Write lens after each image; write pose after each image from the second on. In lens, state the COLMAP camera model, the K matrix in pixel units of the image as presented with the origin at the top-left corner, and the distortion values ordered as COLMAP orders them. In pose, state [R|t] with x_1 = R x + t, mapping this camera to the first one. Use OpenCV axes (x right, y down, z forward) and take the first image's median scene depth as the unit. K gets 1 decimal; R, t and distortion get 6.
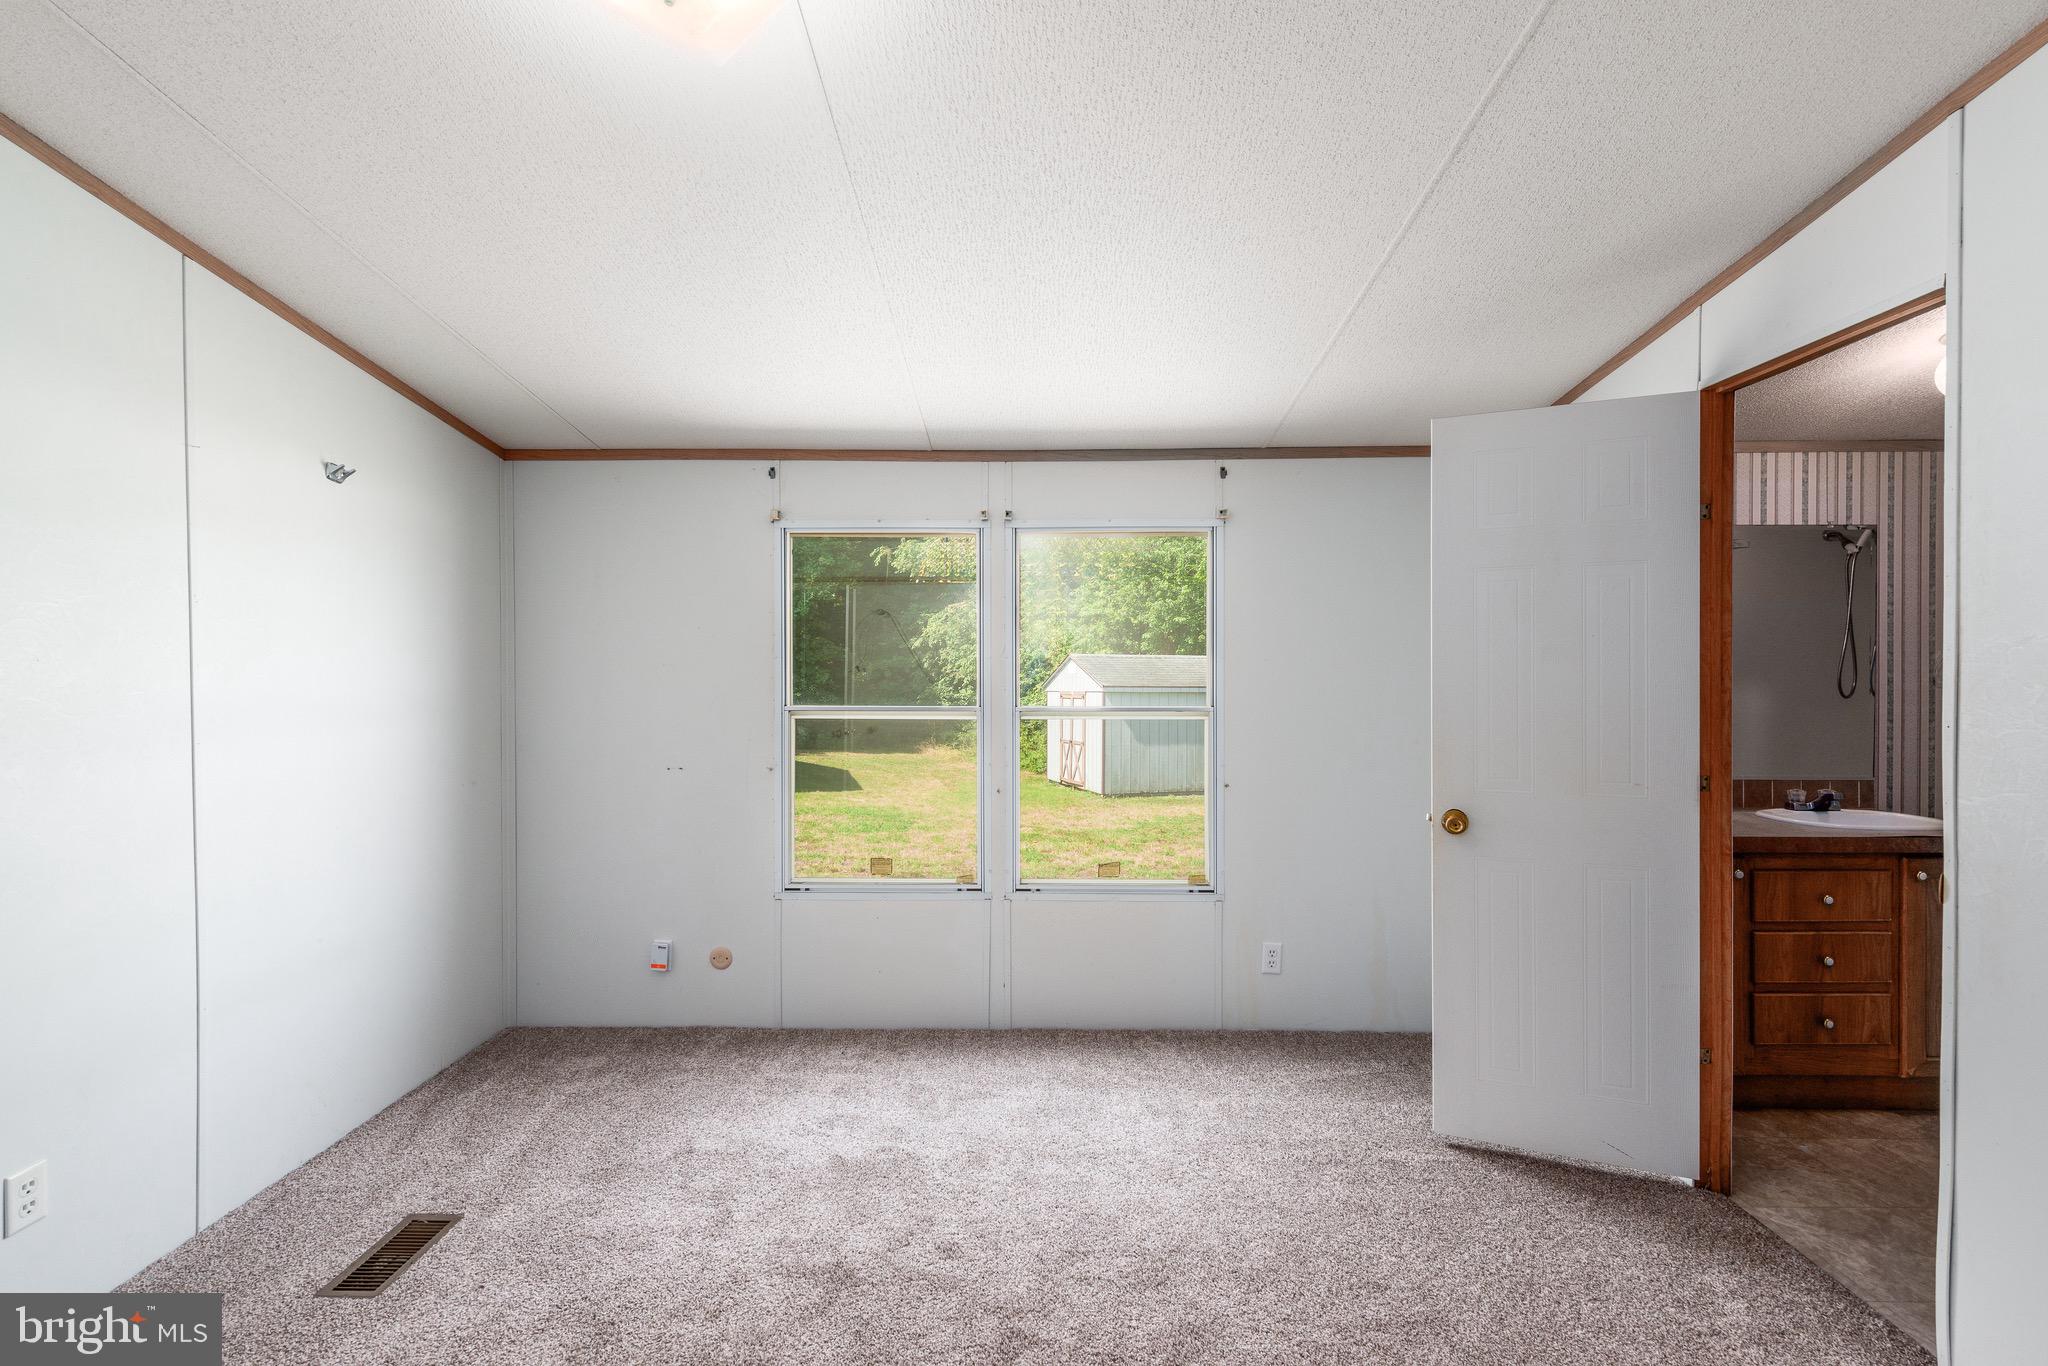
lens RADIAL K [[891.7, 0, 1020.0], [0, 891.7, 677.4], [0, 0, 1]] dist [0.009834, -0.003725]
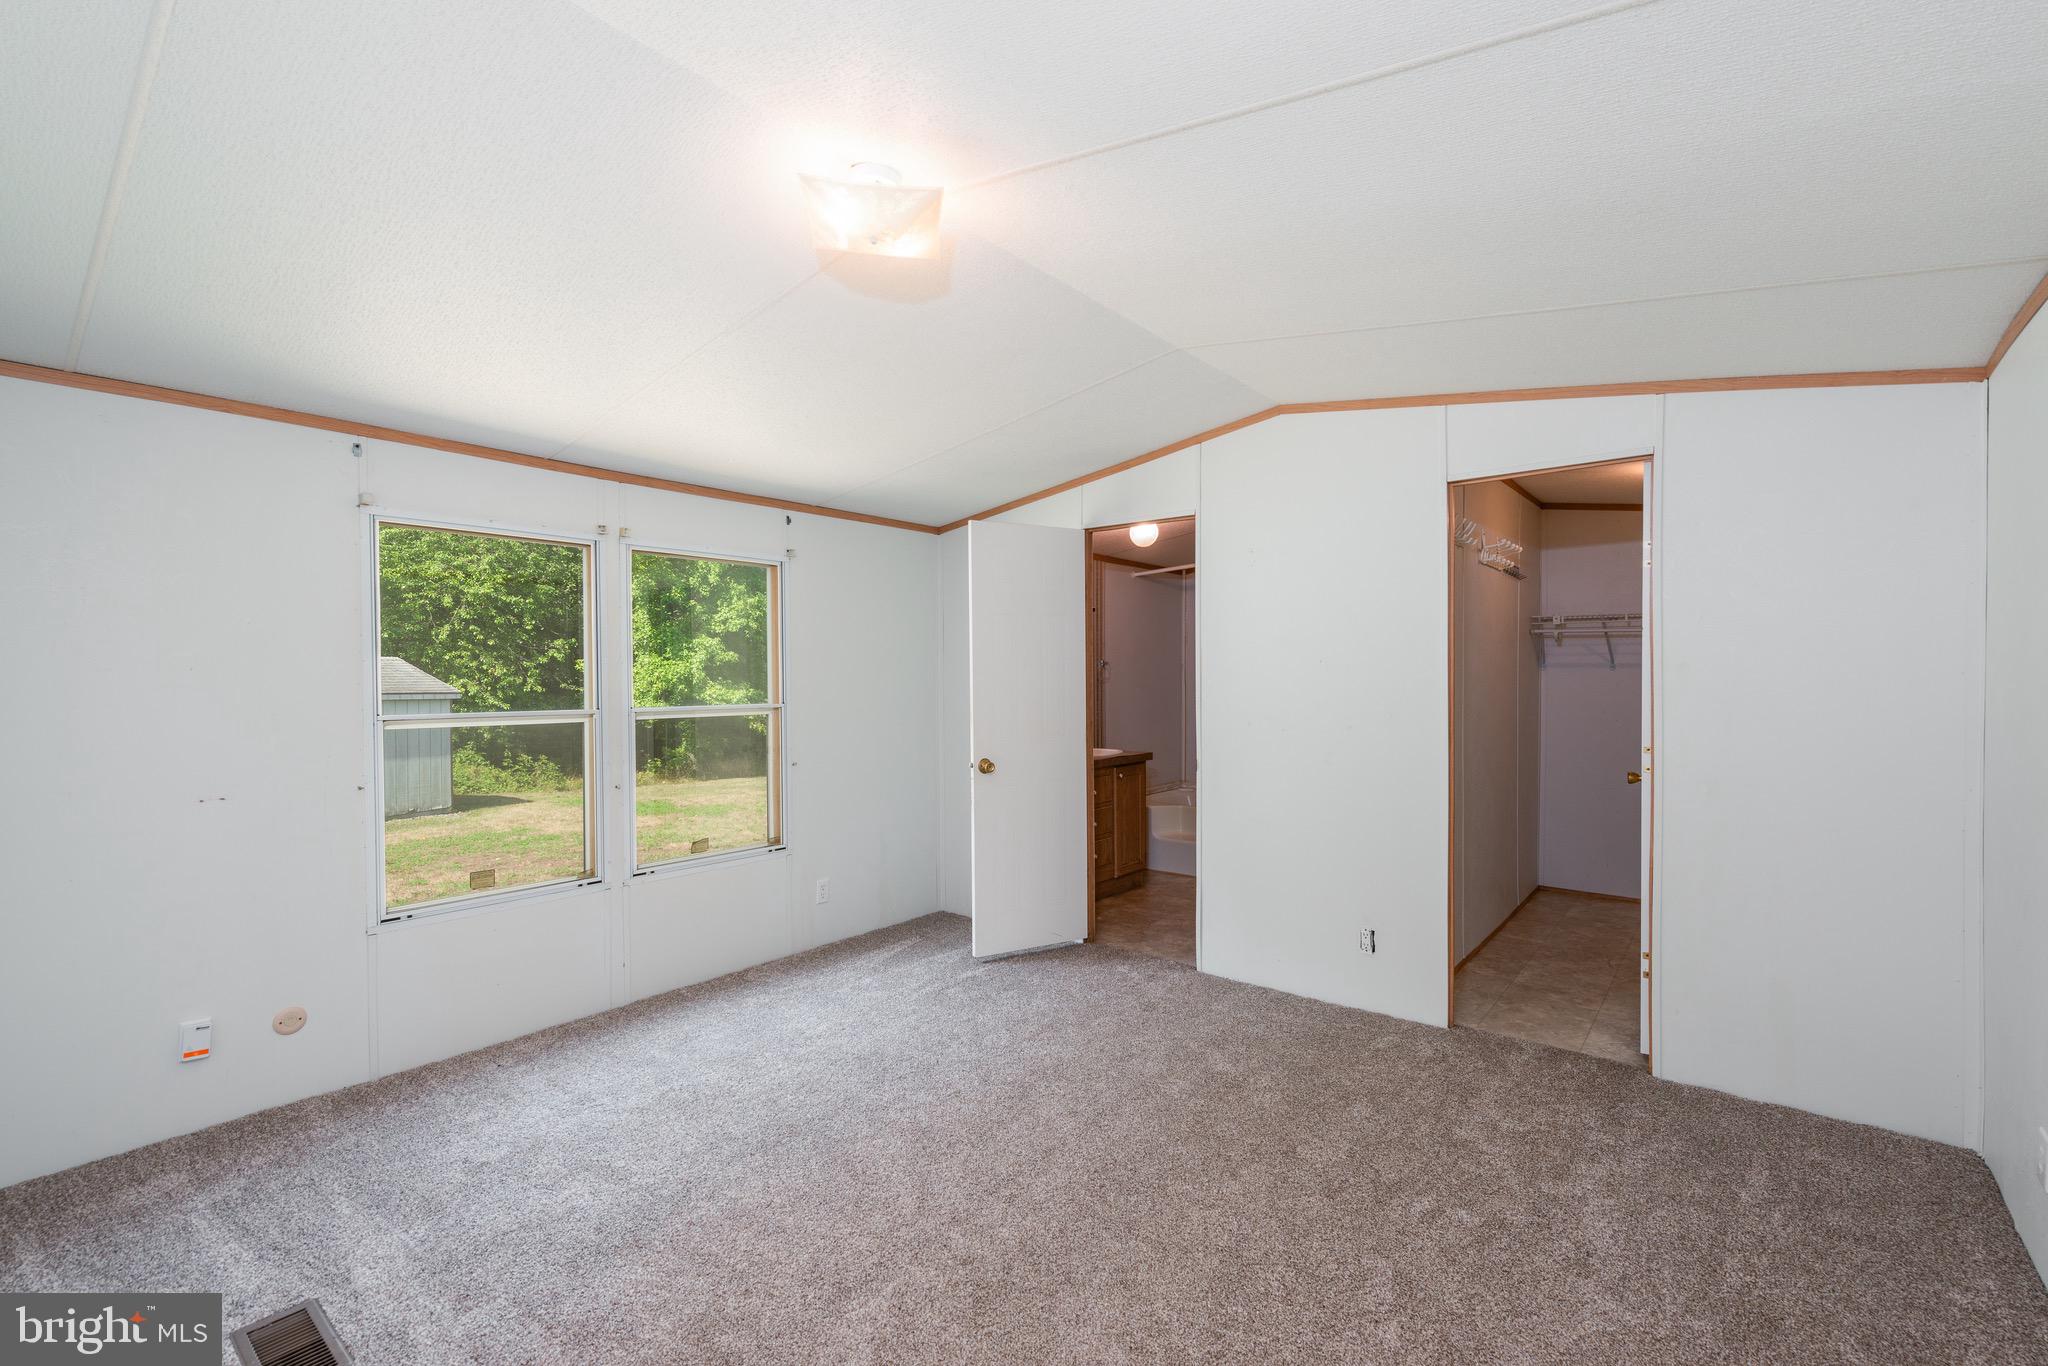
lens RADIAL K [[891.7, 0, 1033.1], [0, 891.7, 684.1], [0, 0, 1]] dist [0.009834, -0.003725]
pose [[0.615174, -0.010916, 0.788316, -0.624514], [0.007350, 0.999940, 0.008111, -0.002449], [-0.788357, 0.000804, 0.615217, -0.069124]]
